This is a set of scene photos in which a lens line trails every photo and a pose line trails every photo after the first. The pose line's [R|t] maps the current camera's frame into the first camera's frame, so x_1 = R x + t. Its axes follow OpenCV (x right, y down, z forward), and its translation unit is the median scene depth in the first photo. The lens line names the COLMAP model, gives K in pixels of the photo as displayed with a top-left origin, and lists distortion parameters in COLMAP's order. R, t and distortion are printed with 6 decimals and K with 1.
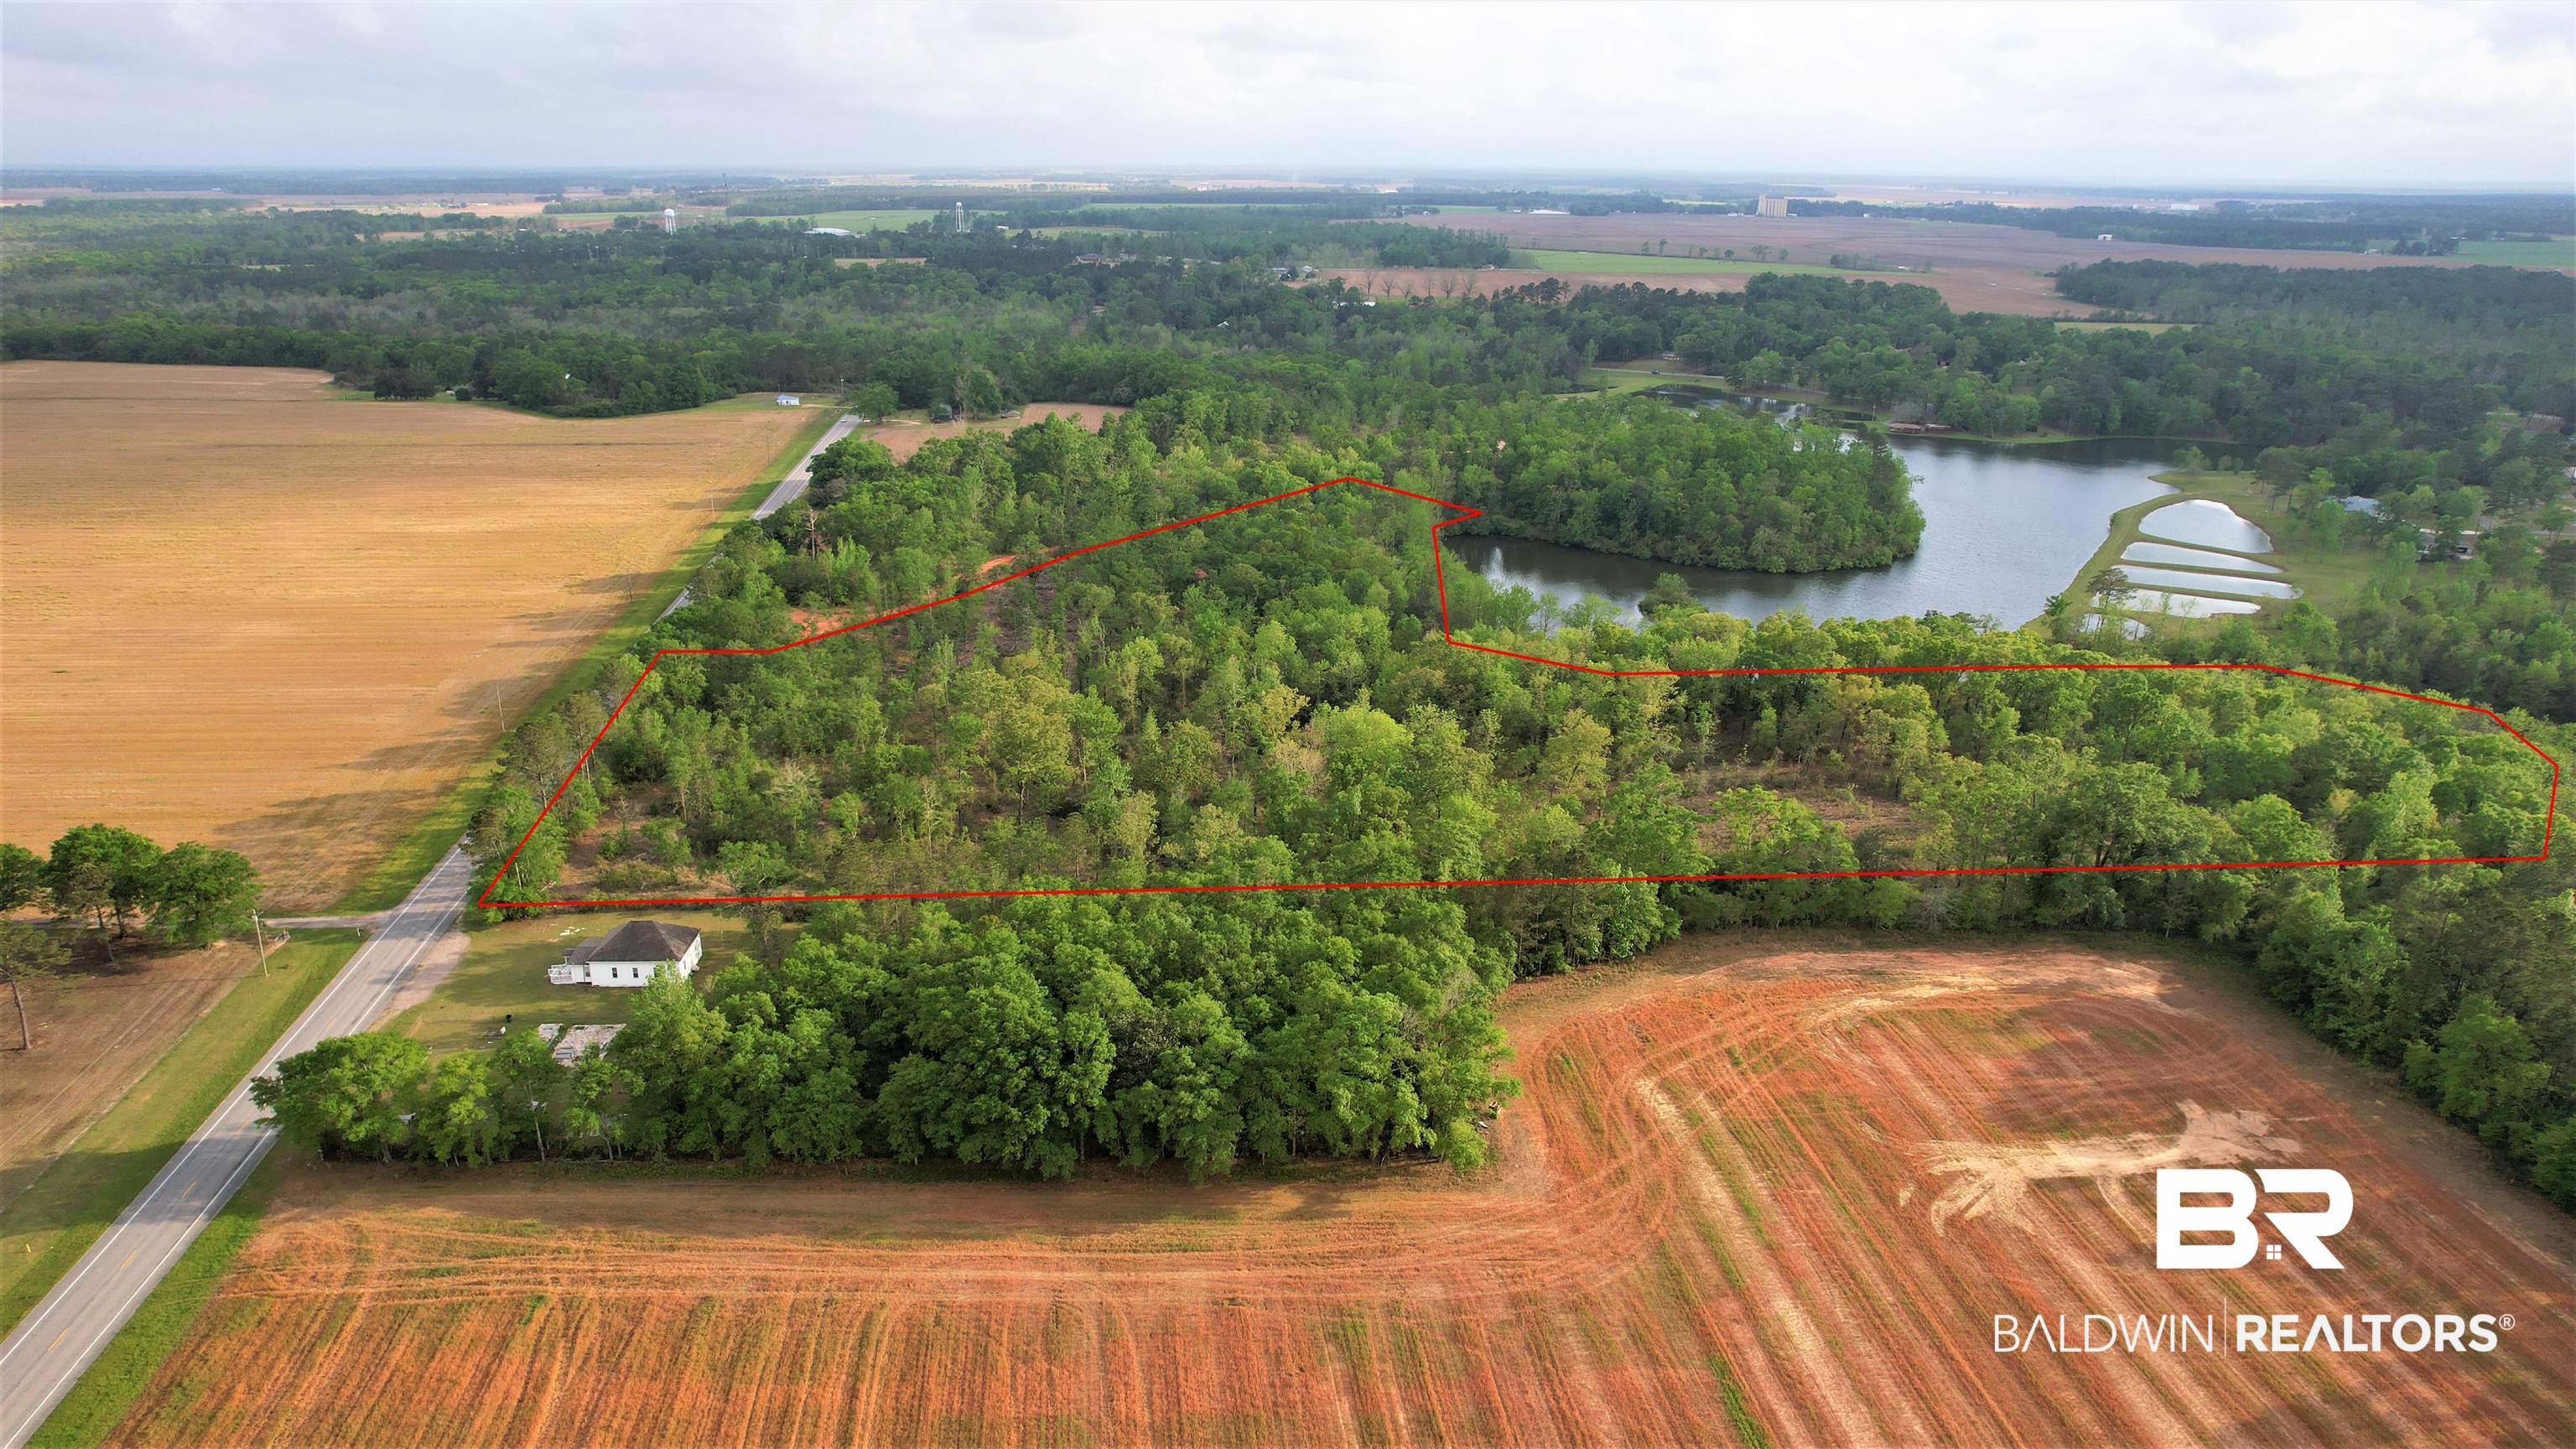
lens RADIAL K [[1672.4, 0, 1302.7], [0, 1672.4, 730.1], [0, 0, 1]] dist [-0.076179, 0.068736]
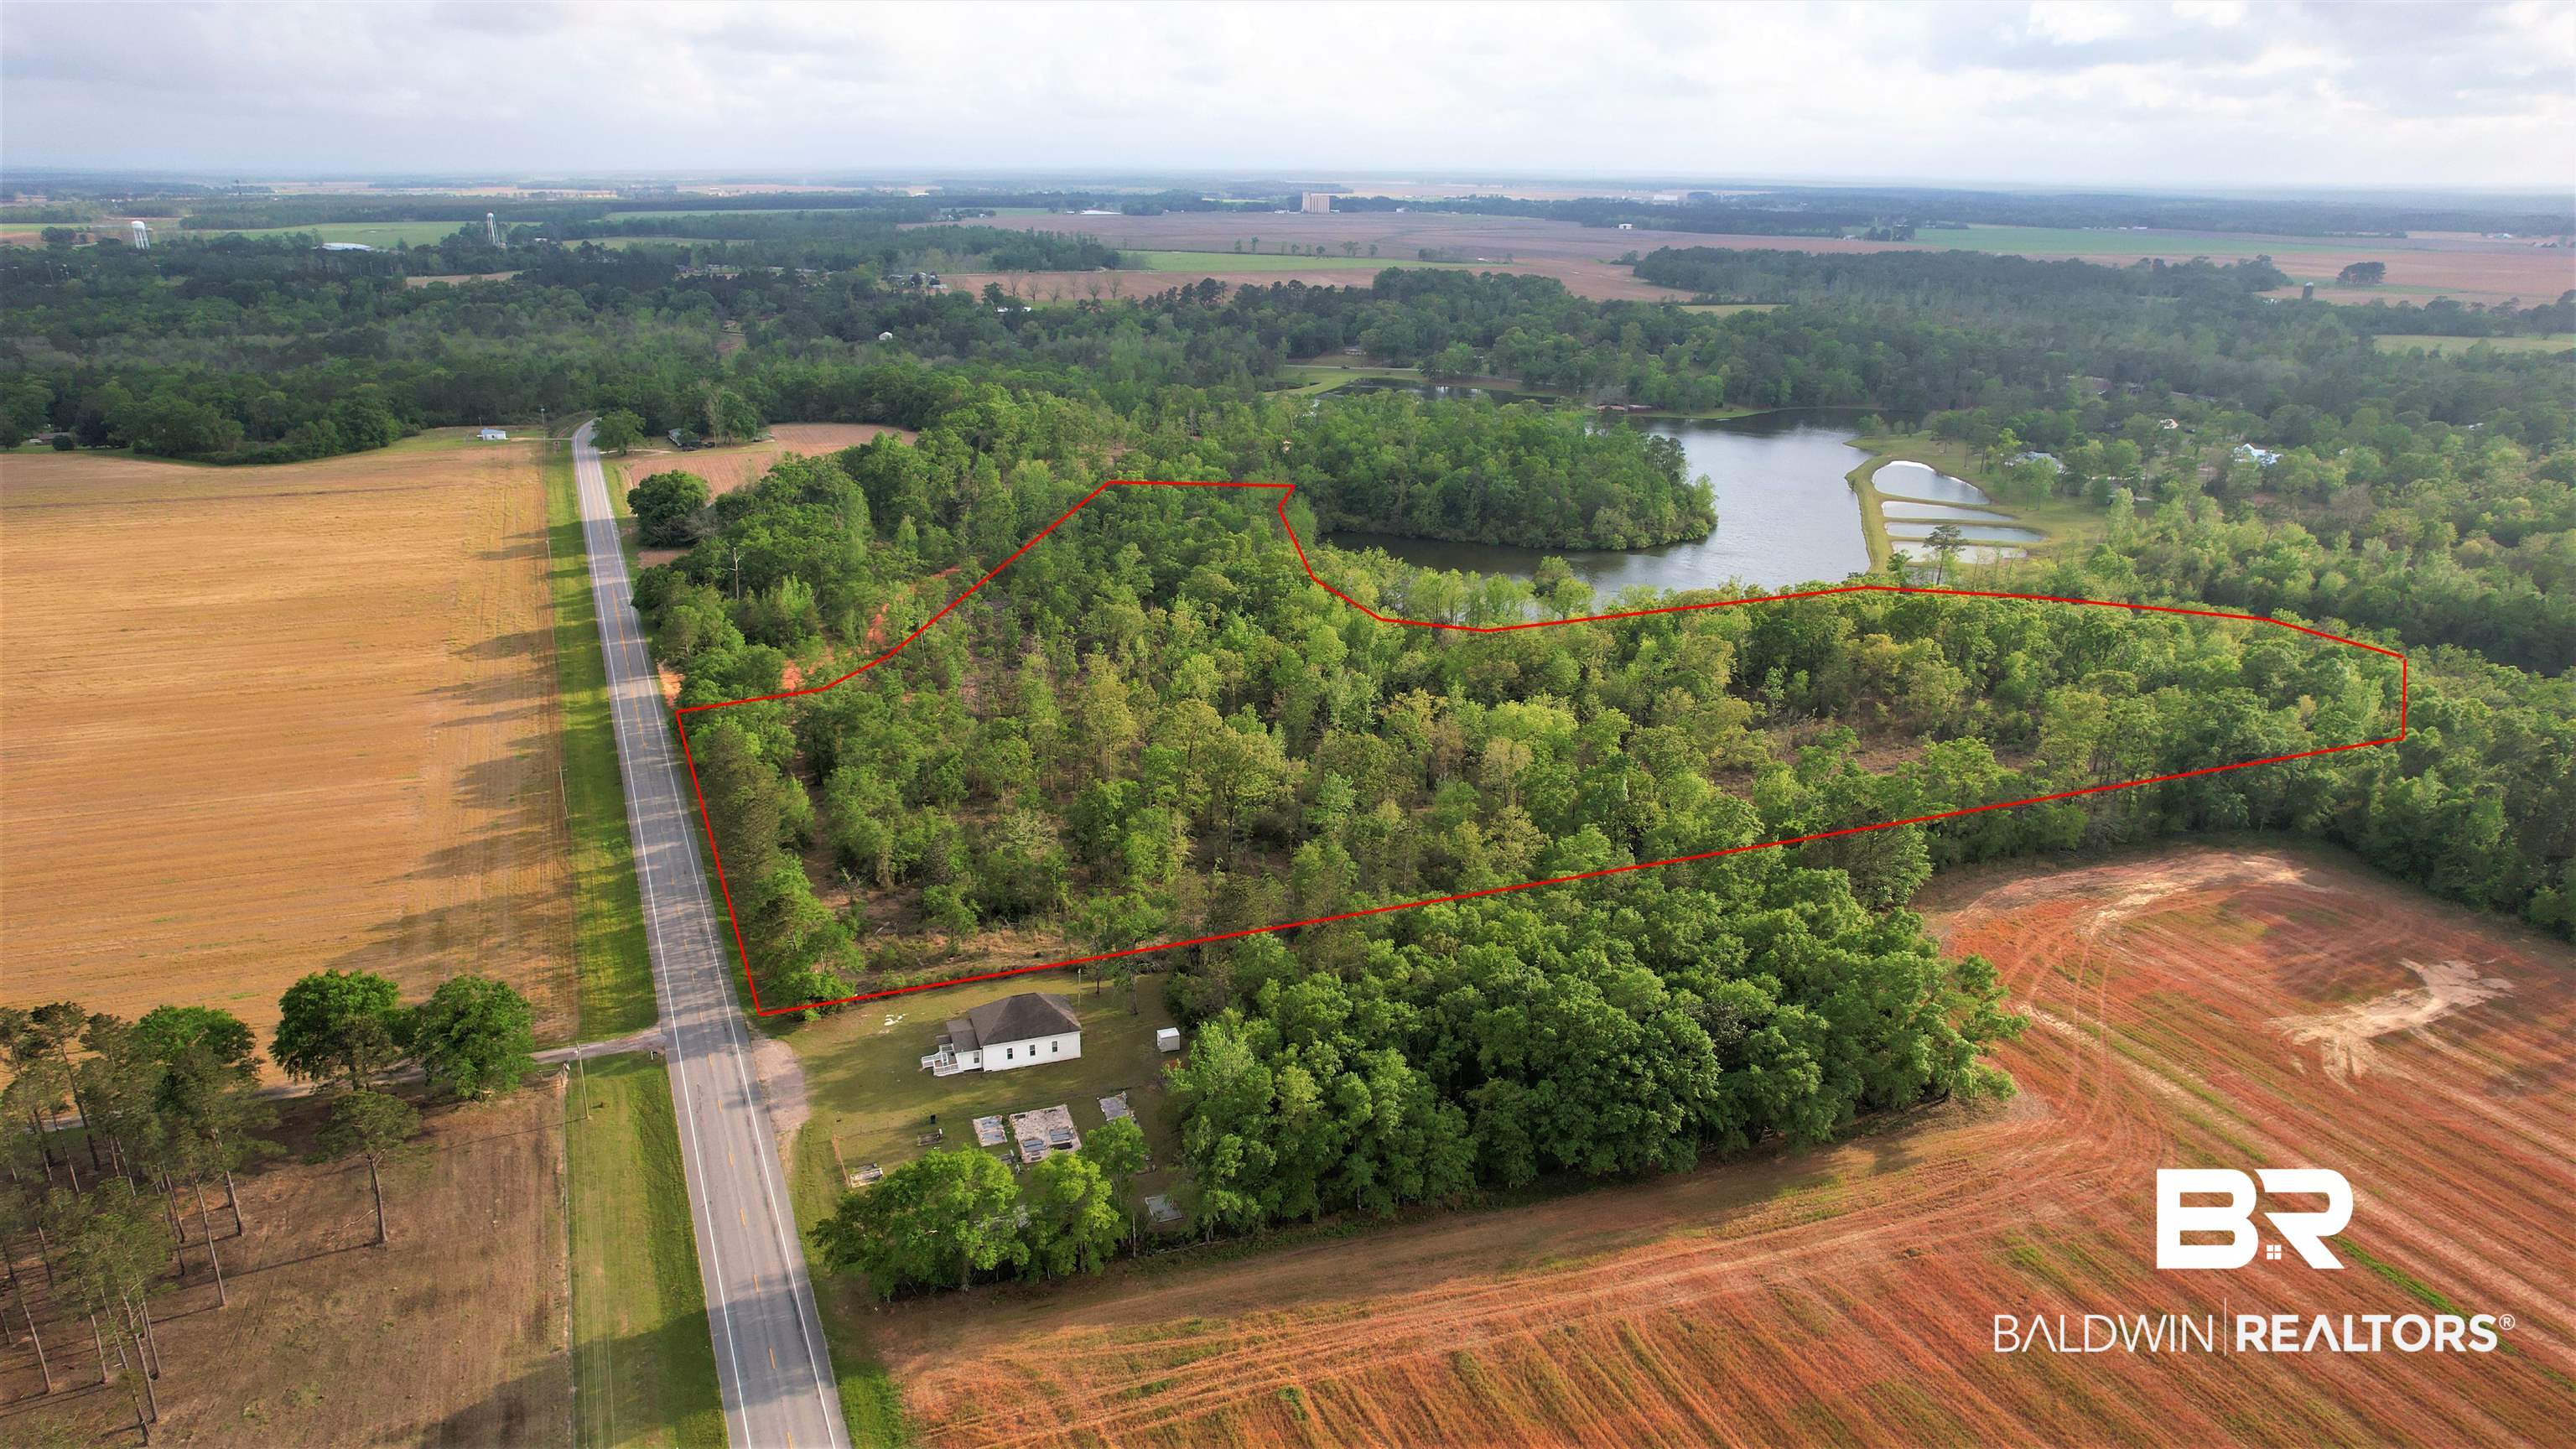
lens RADIAL K [[1672.4, 0, 1302.7], [0, 1672.4, 730.1], [0, 0, 1]] dist [-0.076179, 0.068736]
pose [[0.957405, -0.094460, 0.272860, -0.192580], [0.094457, 0.995442, 0.013177, -0.011381], [-0.272861, 0.013158, 0.961964, 0.024458]]
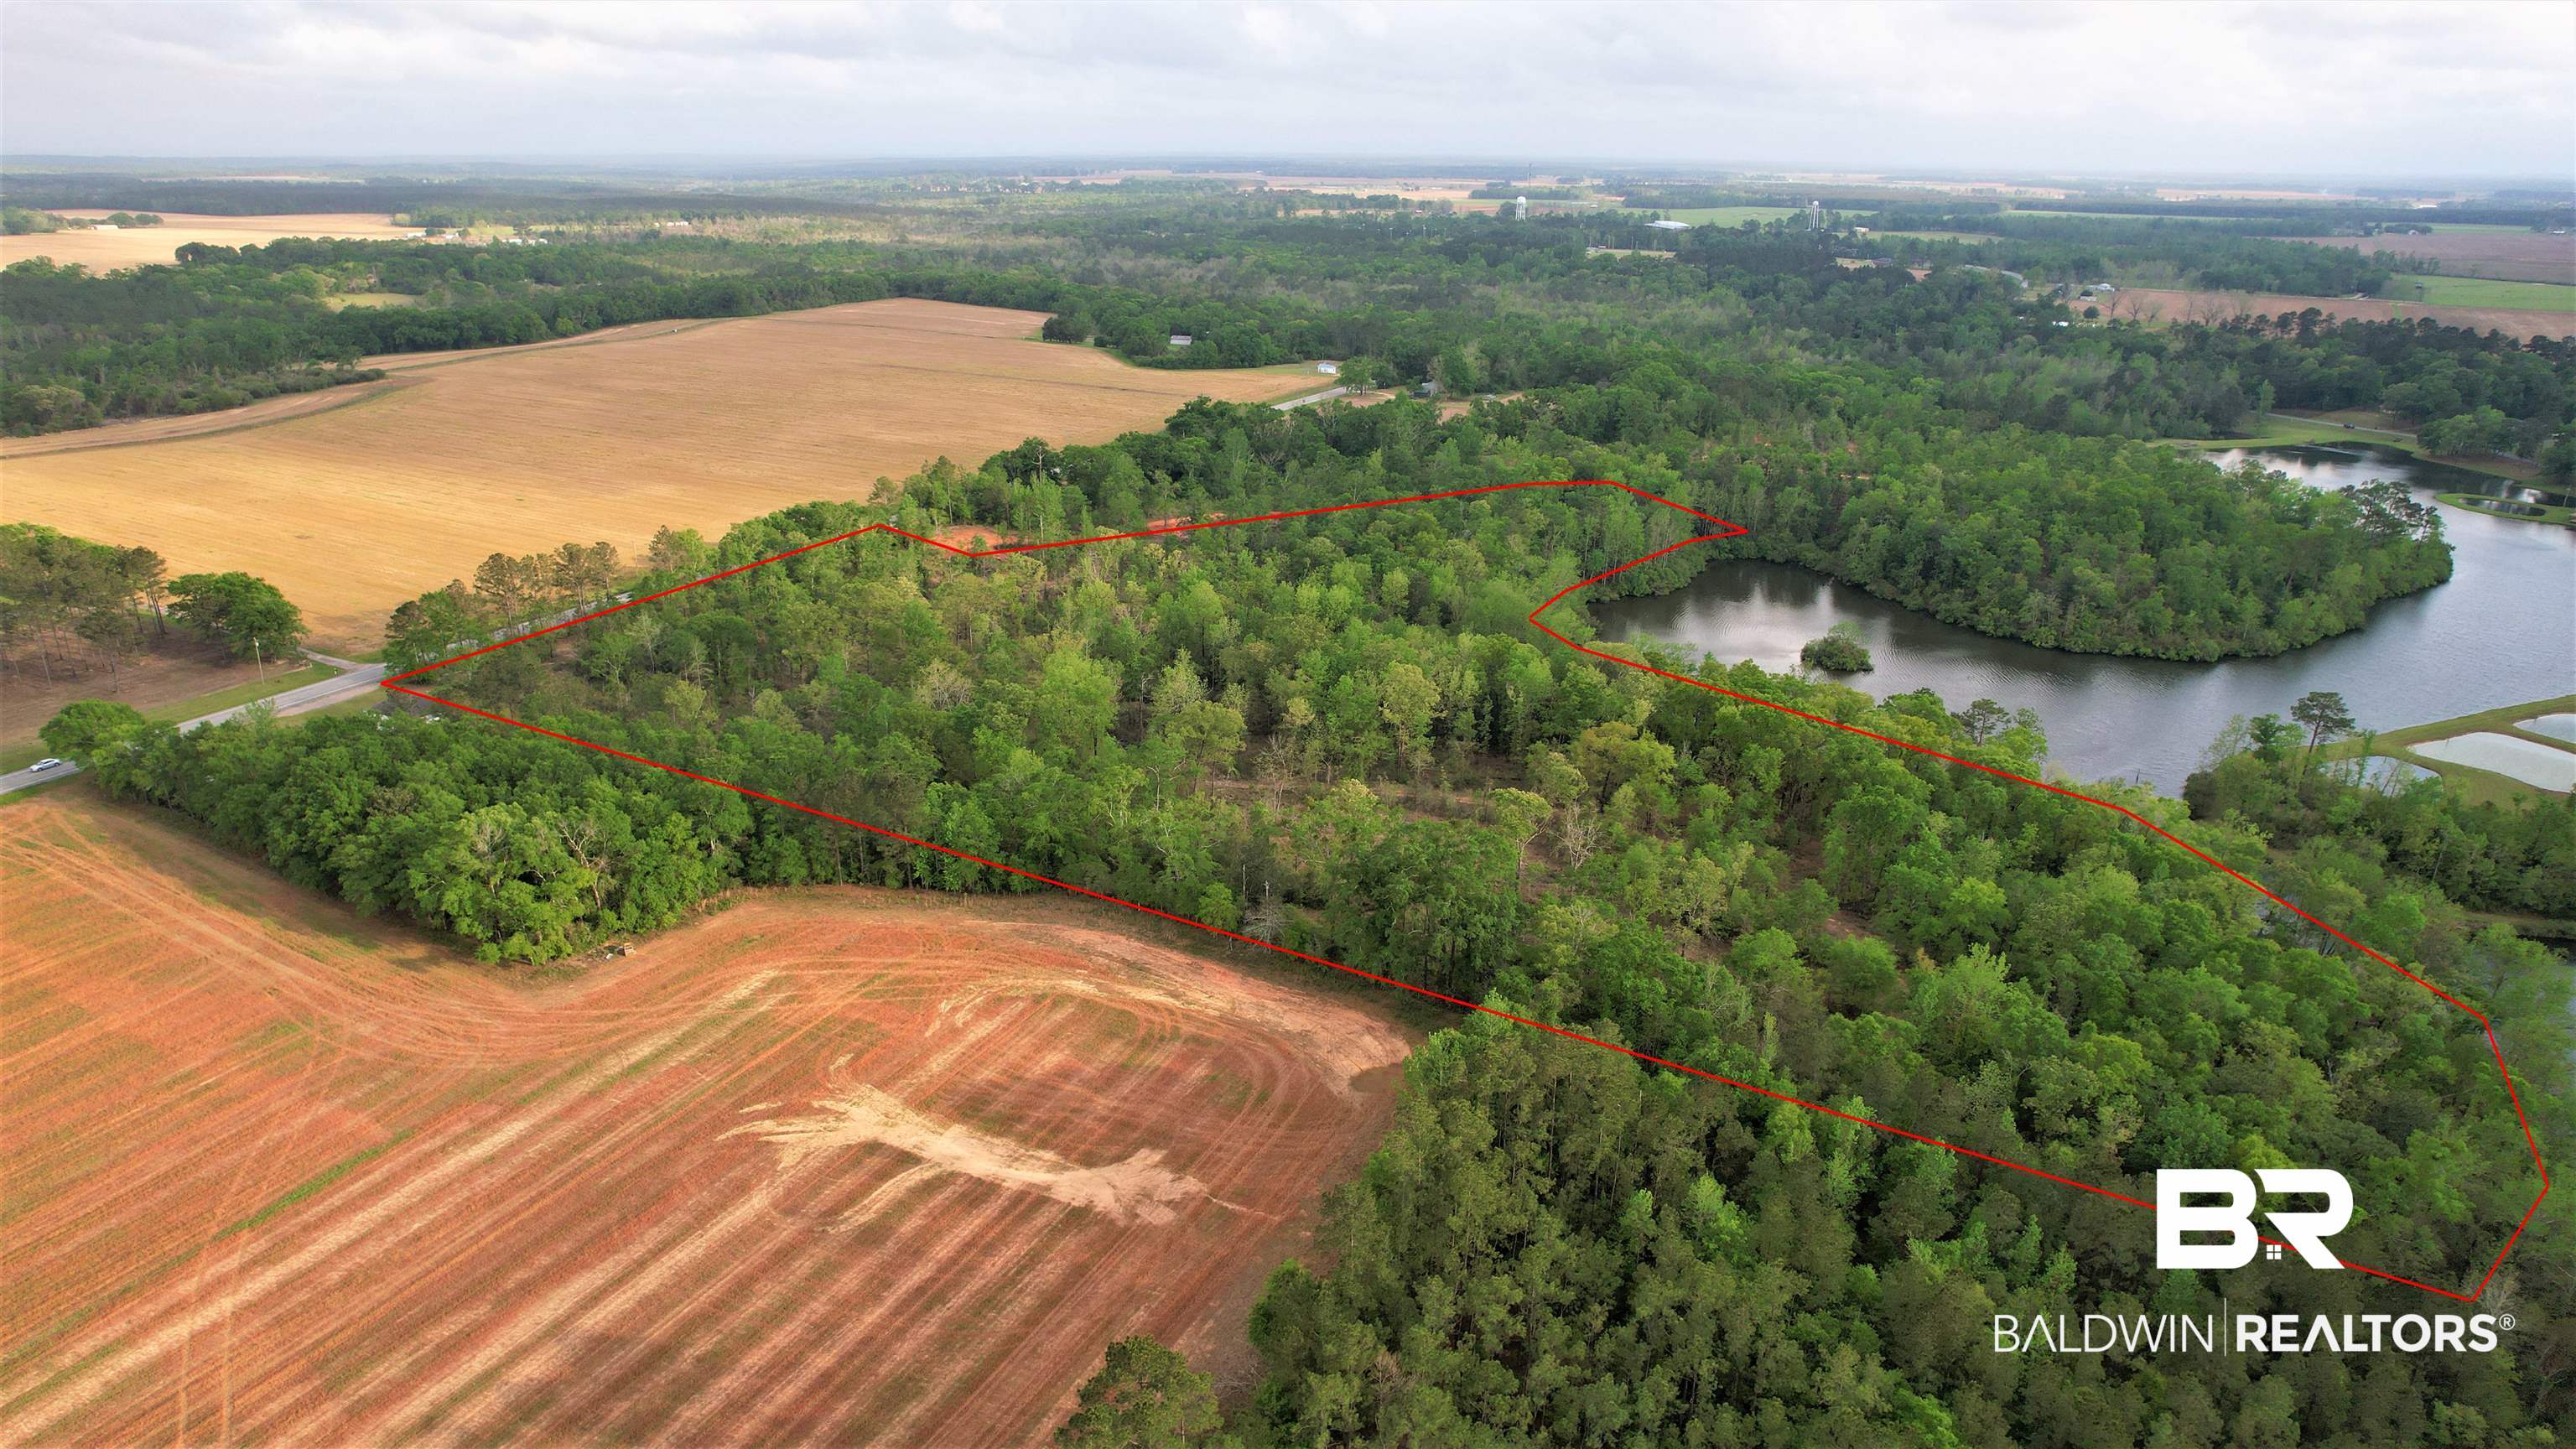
lens RADIAL K [[1672.4, 0, 1302.7], [0, 1672.4, 730.1], [0, 0, 1]] dist [-0.076179, 0.068736]
pose [[0.836468, 0.186142, -0.515434, 0.373870], [-0.185282, 0.981219, 0.053669, -0.025900], [0.515744, 0.050608, 0.855247, 0.080891]]
